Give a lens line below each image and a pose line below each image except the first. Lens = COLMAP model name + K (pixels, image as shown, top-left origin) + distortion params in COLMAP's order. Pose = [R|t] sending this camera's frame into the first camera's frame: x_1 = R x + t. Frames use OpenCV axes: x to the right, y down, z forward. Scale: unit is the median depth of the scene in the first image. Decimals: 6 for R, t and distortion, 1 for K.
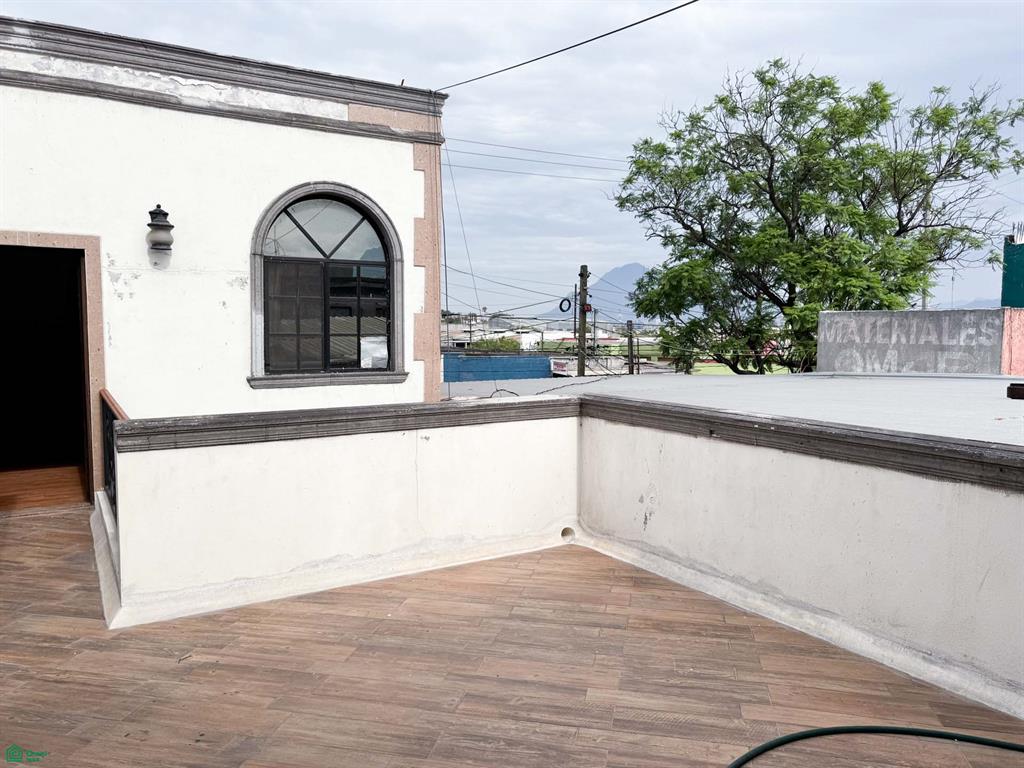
lens RADIAL K [[735.9, 0, 510.6], [0, 735.9, 406.6], [0, 0, 1]] dist [0.016851, 0.009421]
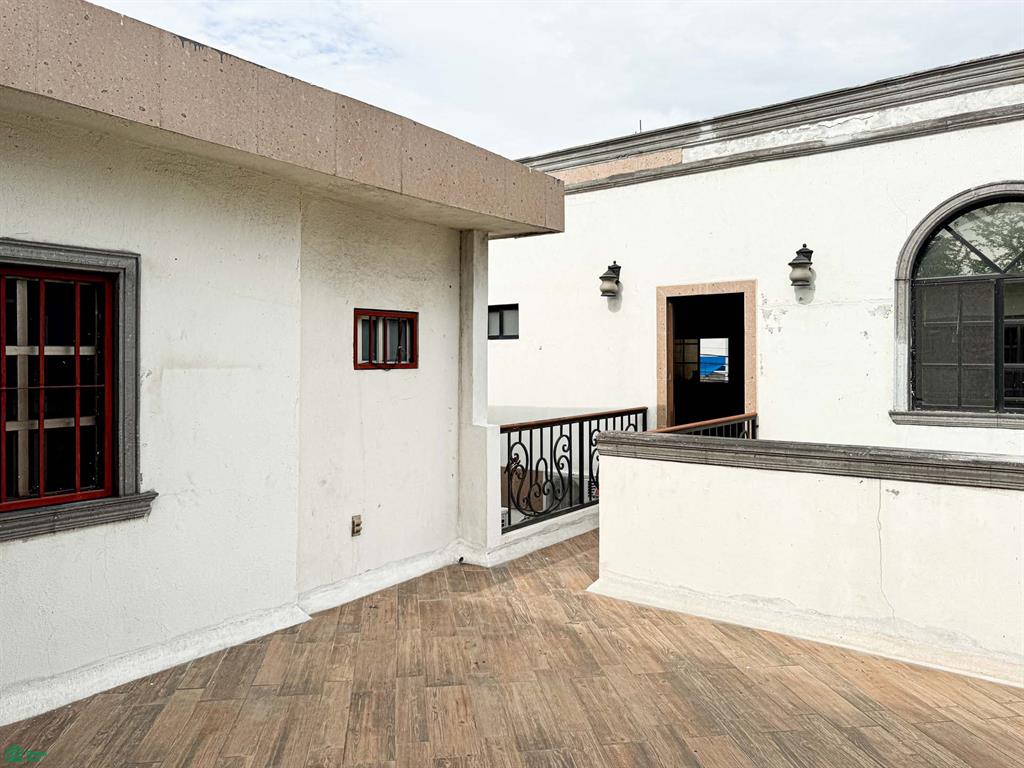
lens RADIAL K [[738.9, 0, 510.3], [0, 738.9, 385.5], [0, 0, 1]] dist [0.019757, 0.007952]
pose [[0.377190, 0.030890, -0.925621, 0.380902], [-0.097144, 0.995250, -0.006372, -0.021893], [0.921027, 0.092322, 0.378399, 0.229715]]
